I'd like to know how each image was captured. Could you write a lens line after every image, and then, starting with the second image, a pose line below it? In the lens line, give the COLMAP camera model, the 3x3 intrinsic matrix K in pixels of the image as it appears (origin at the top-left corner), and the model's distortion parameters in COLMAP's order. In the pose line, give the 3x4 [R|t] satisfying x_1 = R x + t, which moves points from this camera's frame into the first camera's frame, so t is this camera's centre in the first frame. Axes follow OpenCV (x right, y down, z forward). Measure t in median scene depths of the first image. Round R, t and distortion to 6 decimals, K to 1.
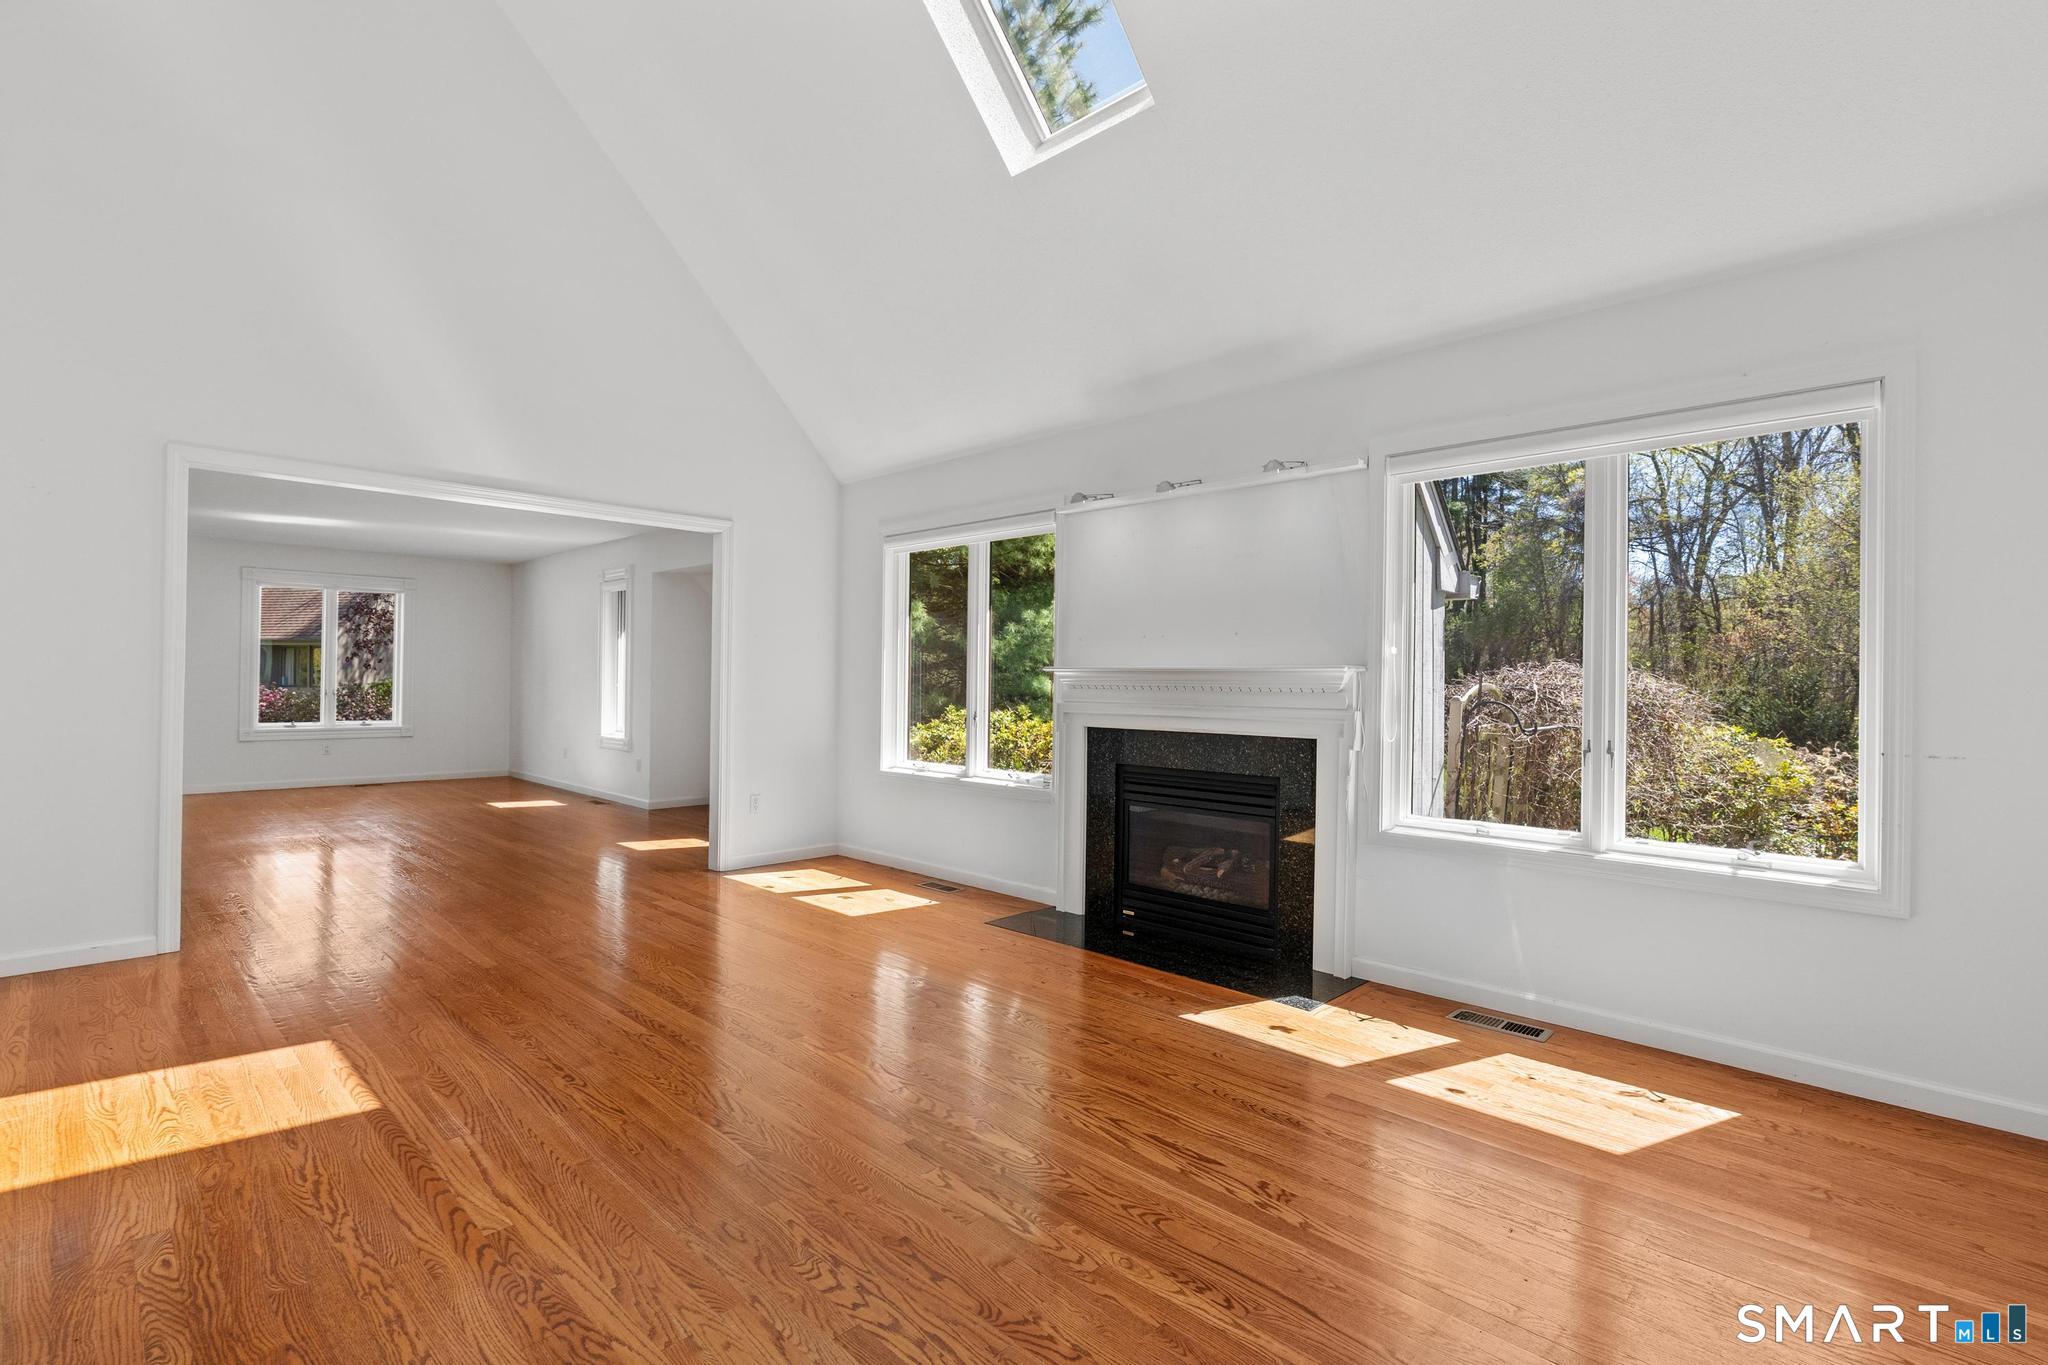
lens RADIAL K [[926.8, 0, 991.8], [0, 926.8, 677.2], [0, 0, 1]] dist [-0.013850, -0.000100]
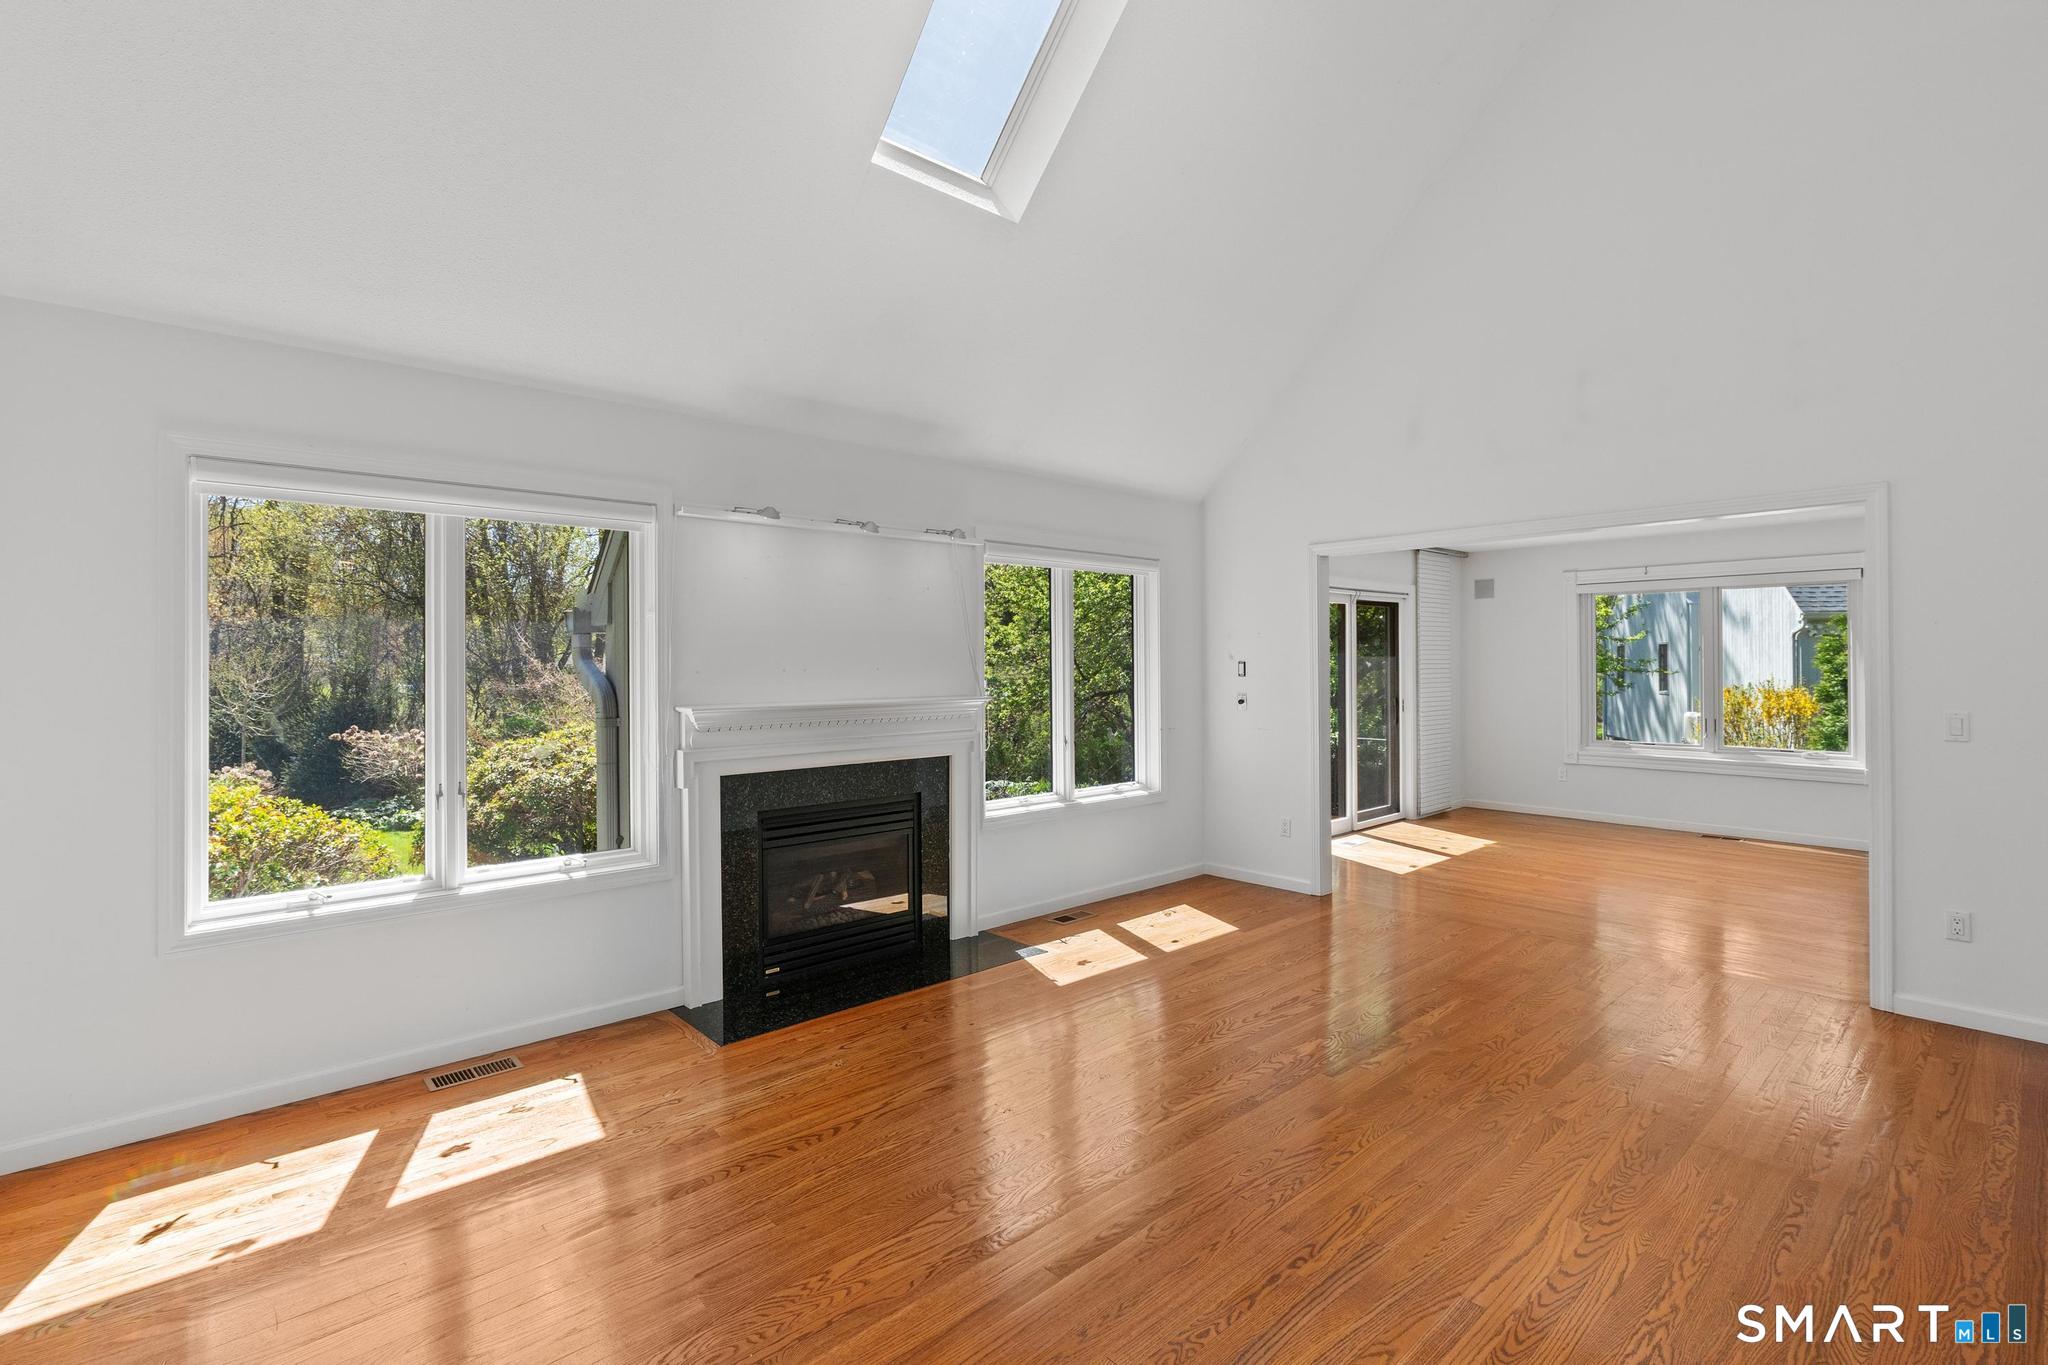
lens RADIAL K [[926.8, 0, 1015.7], [0, 926.8, 669.3], [0, 0, 1]] dist [-0.013850, -0.000100]
pose [[0.070079, -0.020043, 0.997340, -1.097051], [0.007556, 0.999780, 0.019561, -0.090468], [-0.997513, 0.006165, 0.070215, 1.022917]]
